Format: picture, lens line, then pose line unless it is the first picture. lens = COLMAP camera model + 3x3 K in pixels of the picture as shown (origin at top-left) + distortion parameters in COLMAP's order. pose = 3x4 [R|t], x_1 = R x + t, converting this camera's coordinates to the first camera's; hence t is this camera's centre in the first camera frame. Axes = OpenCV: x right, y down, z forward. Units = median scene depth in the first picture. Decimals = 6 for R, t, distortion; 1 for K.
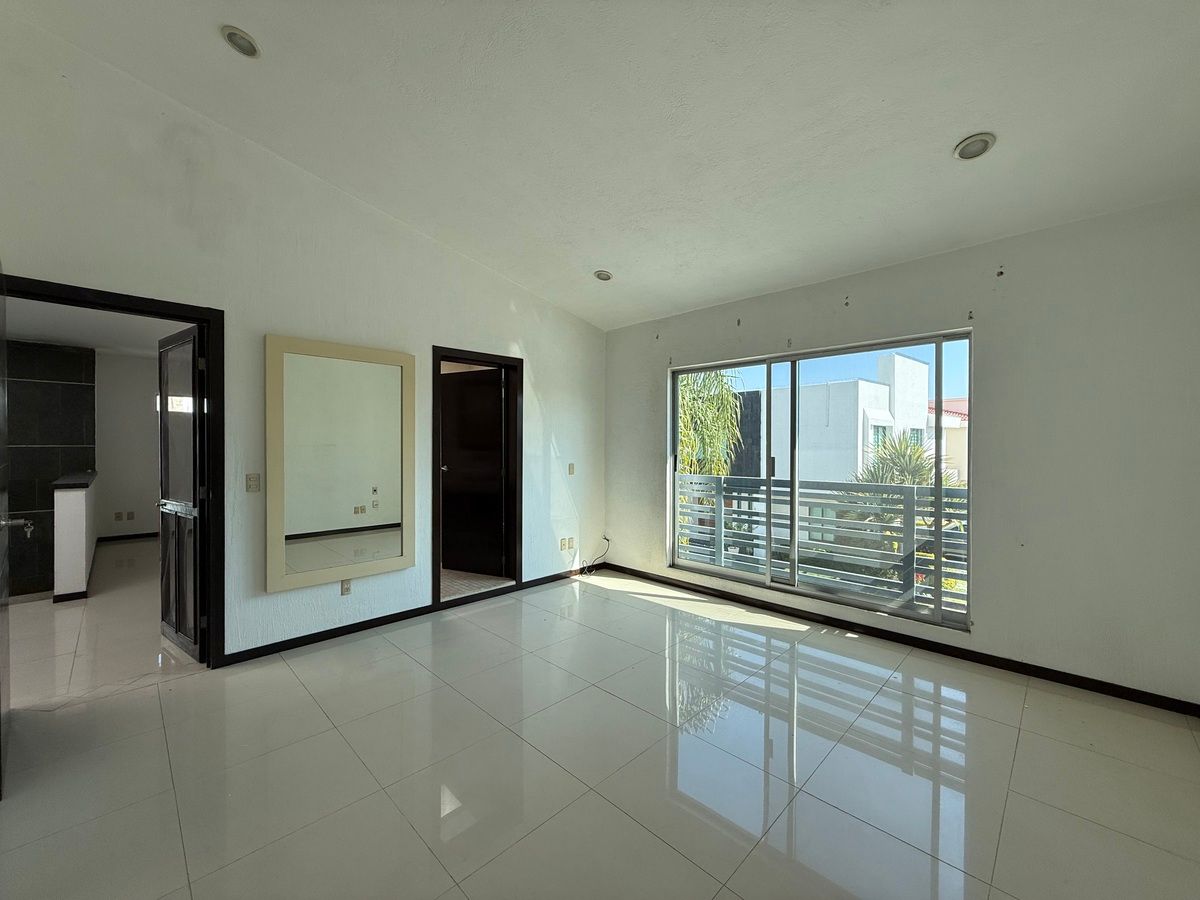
lens RADIAL K [[475.8, 0, 597.2], [0, 475.8, 449.9], [0, 0, 1]] dist [0.001024, -0.000221]
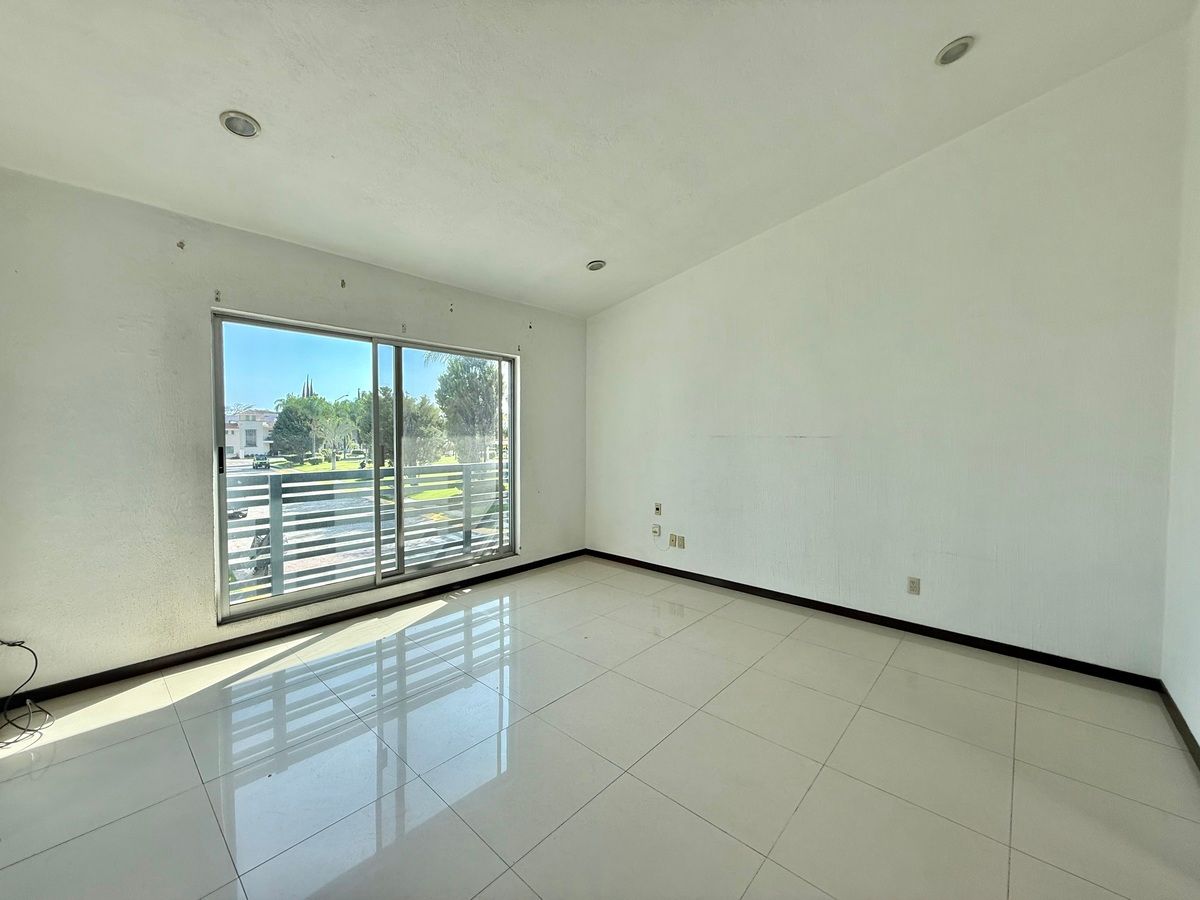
lens RADIAL K [[475.8, 0, 597.2], [0, 475.8, 449.9], [0, 0, 1]] dist [0.001024, -0.000221]
pose [[-0.047989, -0.028051, 0.998454, -0.594488], [0.012115, 0.999516, 0.028663, 0.003519], [-0.998774, 0.013472, -0.047626, 0.639790]]
